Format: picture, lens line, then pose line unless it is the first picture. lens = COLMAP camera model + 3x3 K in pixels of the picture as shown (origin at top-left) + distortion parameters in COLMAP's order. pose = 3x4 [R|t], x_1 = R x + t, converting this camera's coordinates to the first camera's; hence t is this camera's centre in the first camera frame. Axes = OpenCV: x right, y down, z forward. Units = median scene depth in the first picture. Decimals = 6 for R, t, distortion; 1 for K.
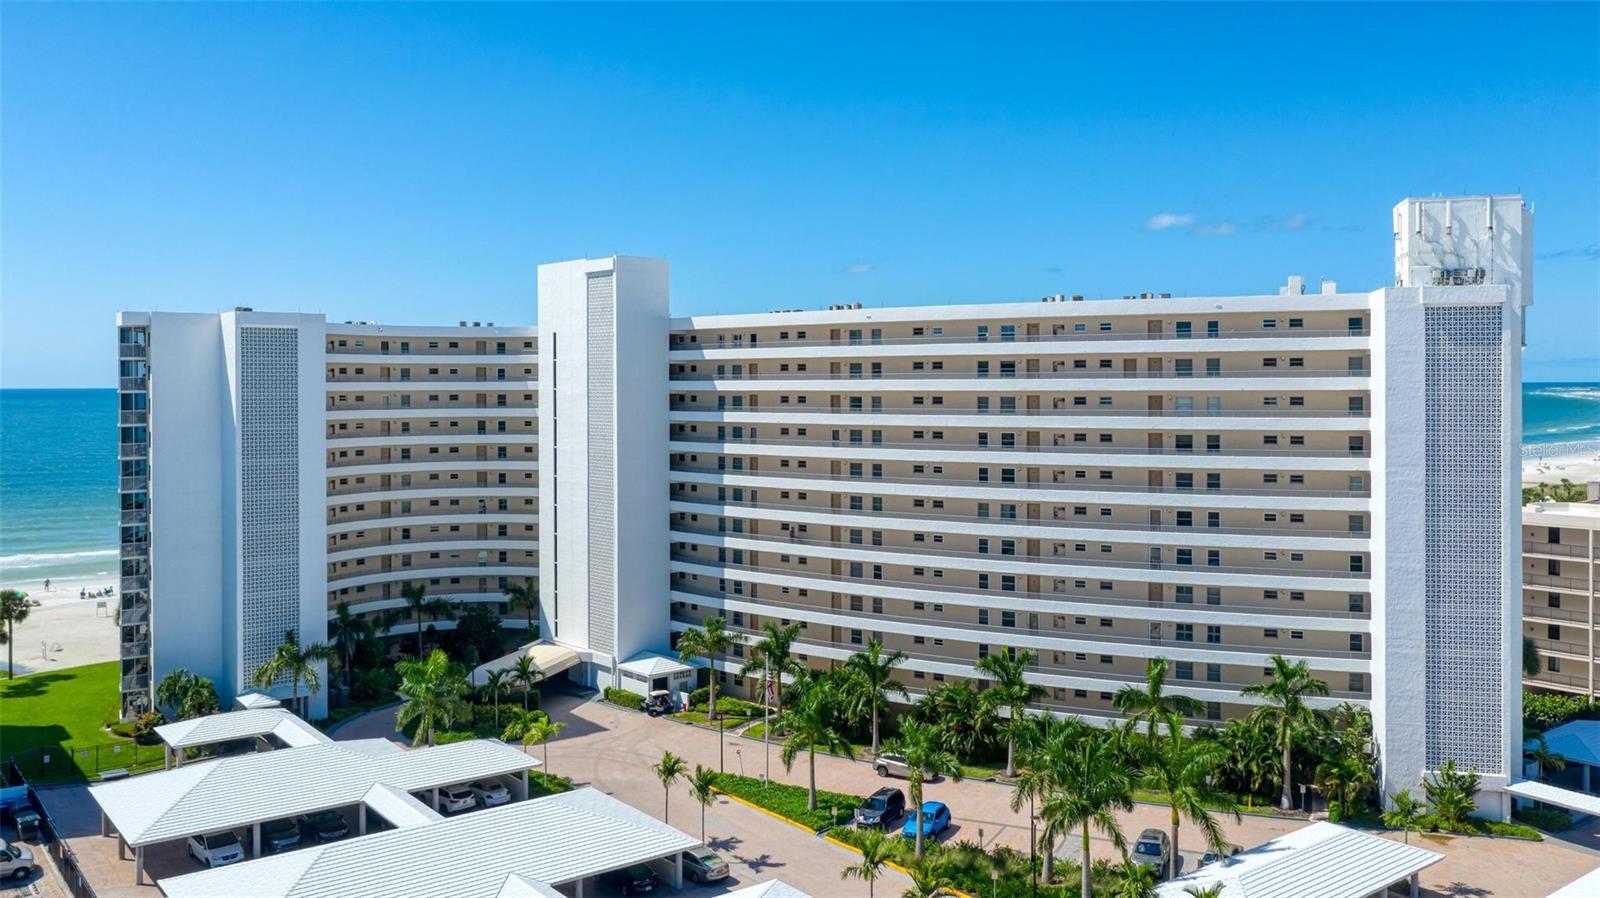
lens RADIAL K [[1298.8, 0, 826.7], [0, 1298.8, 441.7], [0, 0, 1]] dist [0.011073, -0.019459]
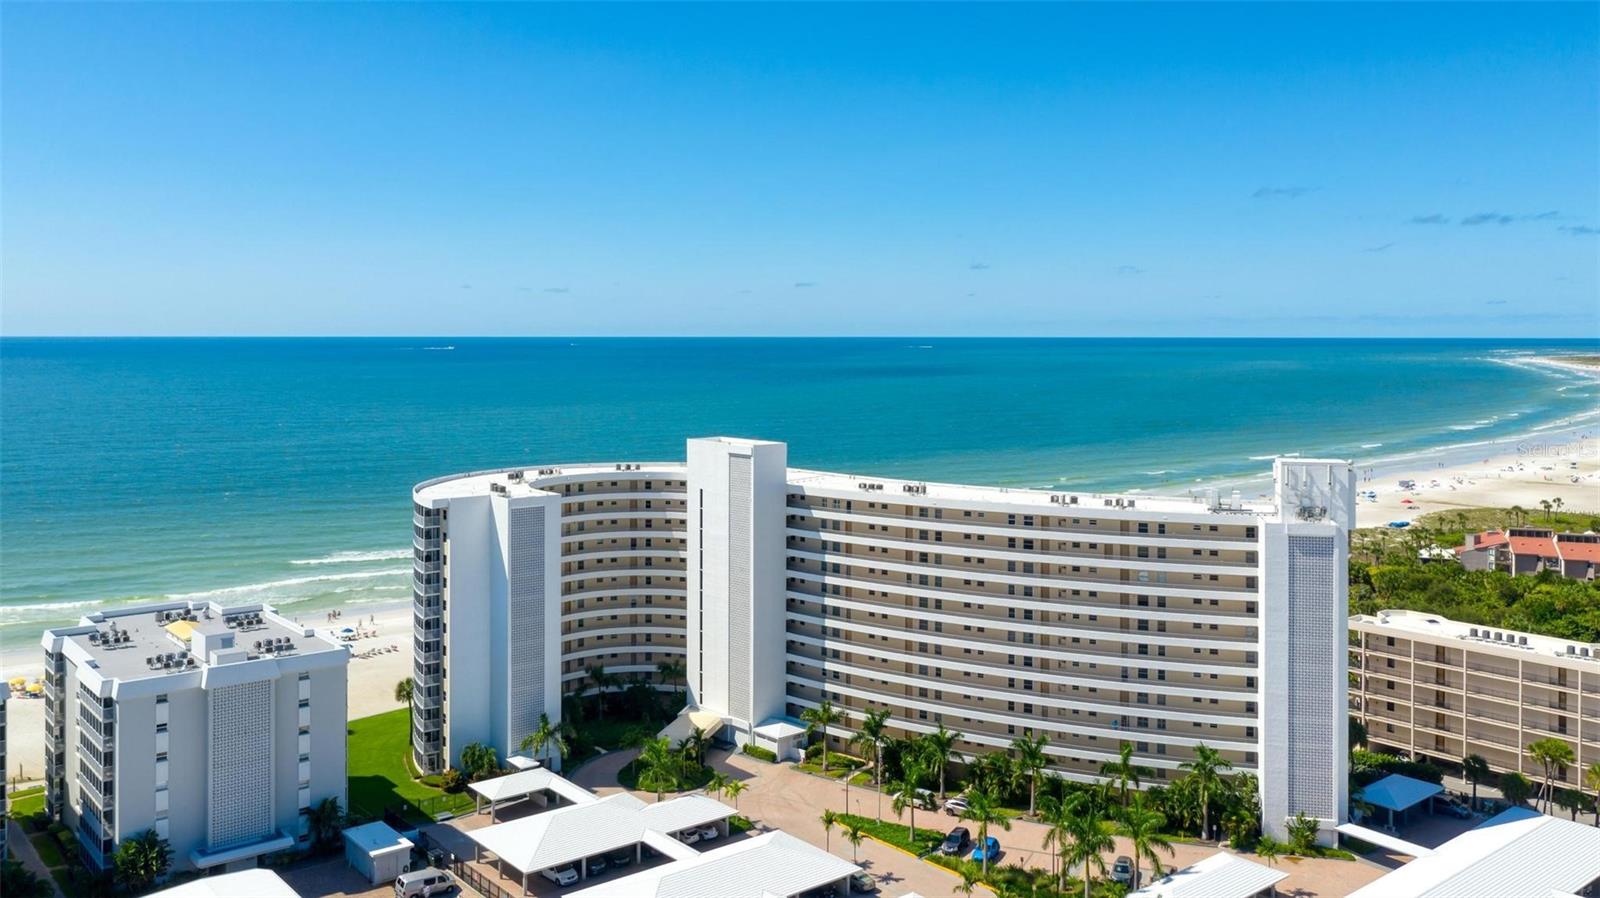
lens RADIAL K [[1298.8, 0, 816.6], [0, 1298.8, 409.9], [0, 0, 1]] dist [0.011073, -0.019459]
pose [[0.999718, 0.000074, 0.023739, -0.154930], [-0.000272, 0.999965, 0.008333, -0.243203], [-0.023738, -0.008337, 0.999683, -0.553891]]
